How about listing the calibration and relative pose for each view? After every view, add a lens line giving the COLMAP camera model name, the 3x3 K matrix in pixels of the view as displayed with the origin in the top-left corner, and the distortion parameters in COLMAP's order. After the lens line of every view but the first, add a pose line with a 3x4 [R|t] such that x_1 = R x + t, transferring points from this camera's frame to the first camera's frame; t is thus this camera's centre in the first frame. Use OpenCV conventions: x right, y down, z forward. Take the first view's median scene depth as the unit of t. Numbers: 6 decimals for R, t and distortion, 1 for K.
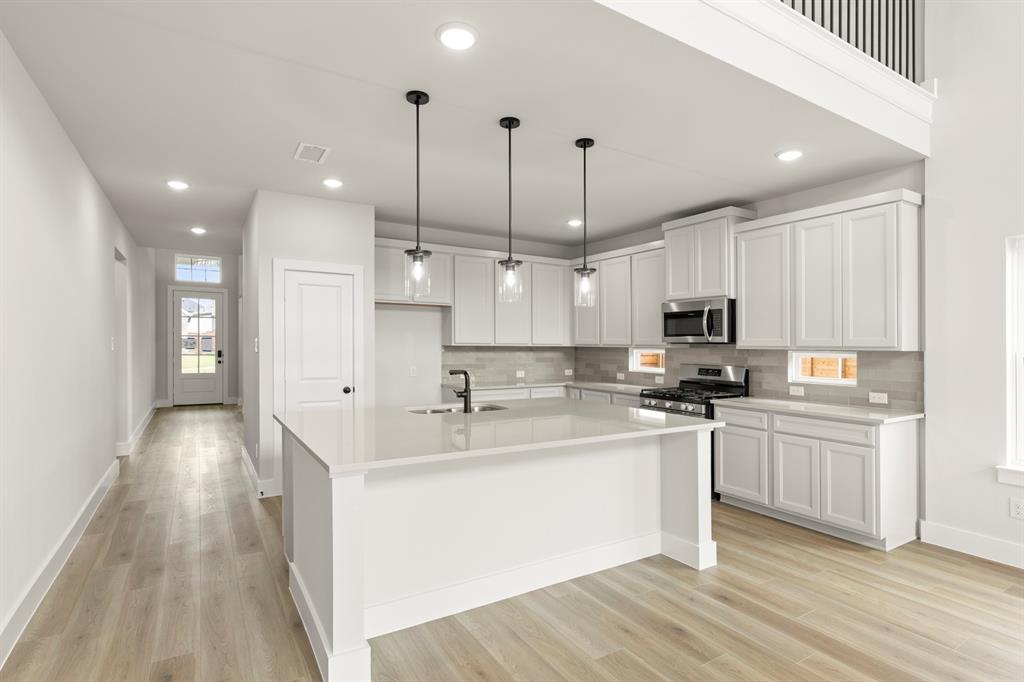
lens RADIAL K [[513.7, 0, 508.0], [0, 513.7, 345.3], [0, 0, 1]] dist [-0.003038, -0.001990]
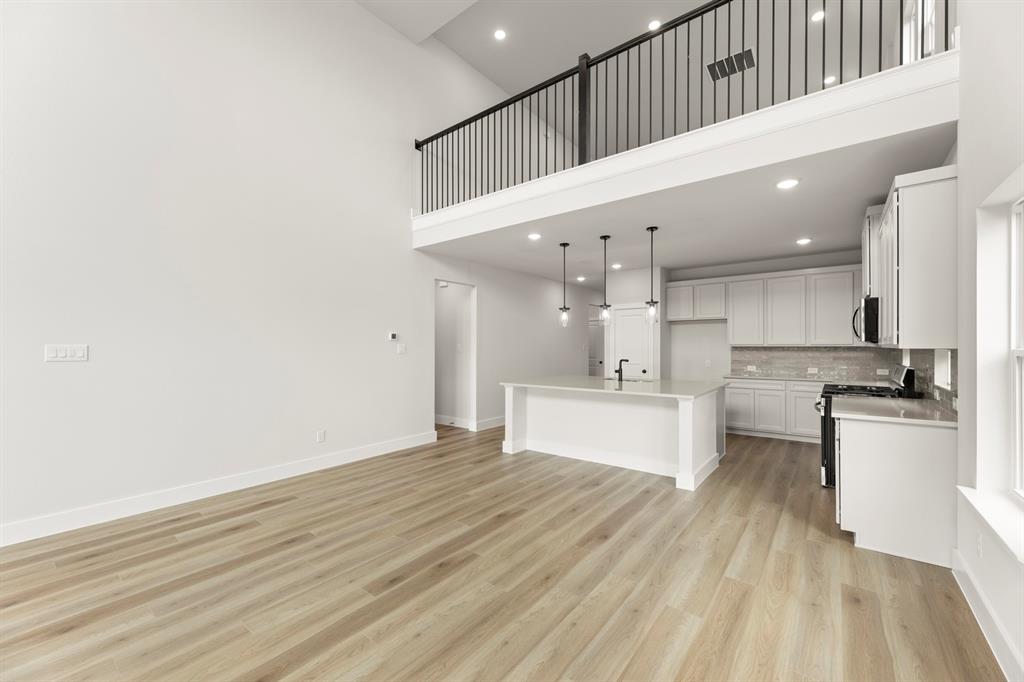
lens RADIAL K [[419.8, 0, 508.1], [0, 419.8, 342.2], [0, 0, 1]] dist [-0.001070, -0.000395]
pose [[0.339503, -0.017024, -0.940451, 0.984757], [0.004114, 0.999854, -0.016614, 0.006849], [0.940596, 0.001772, 0.339524, 0.049963]]
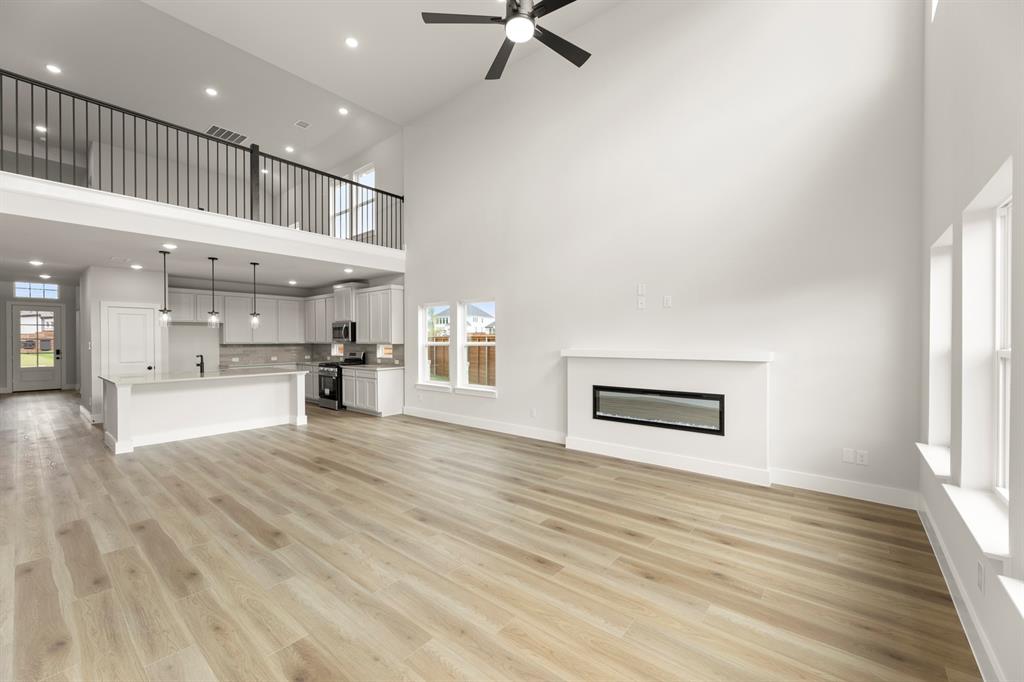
lens RADIAL K [[419.8, 0, 527.1], [0, 419.8, 336.5], [0, 0, 1]] dist [-0.001070, -0.000395]
pose [[0.942458, -0.009820, 0.334181, 0.540703], [0.012576, 0.999902, -0.006086, -0.004810], [-0.334089, 0.009938, 0.942489, -1.048203]]
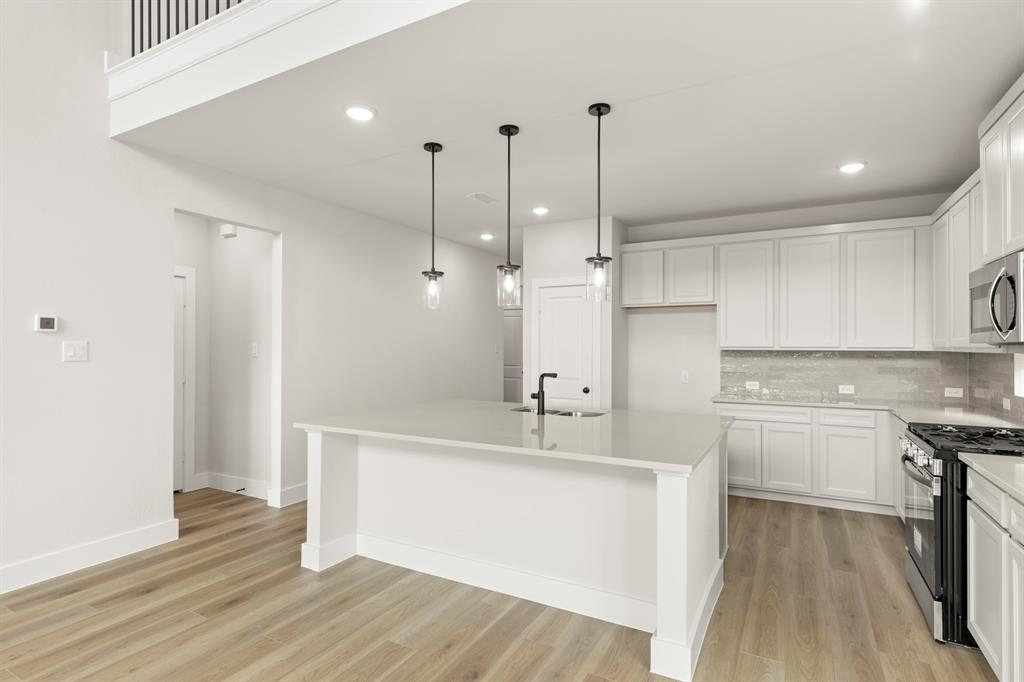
lens RADIAL K [[513.7, 0, 515.3], [0, 513.7, 350.1], [0, 0, 1]] dist [-0.003038, -0.001990]
pose [[0.497420, -0.001537, -0.867509, 0.610814], [-0.000352, 0.999998, -0.001974, 0.003722], [0.867510, 0.001287, 0.497418, 0.344356]]
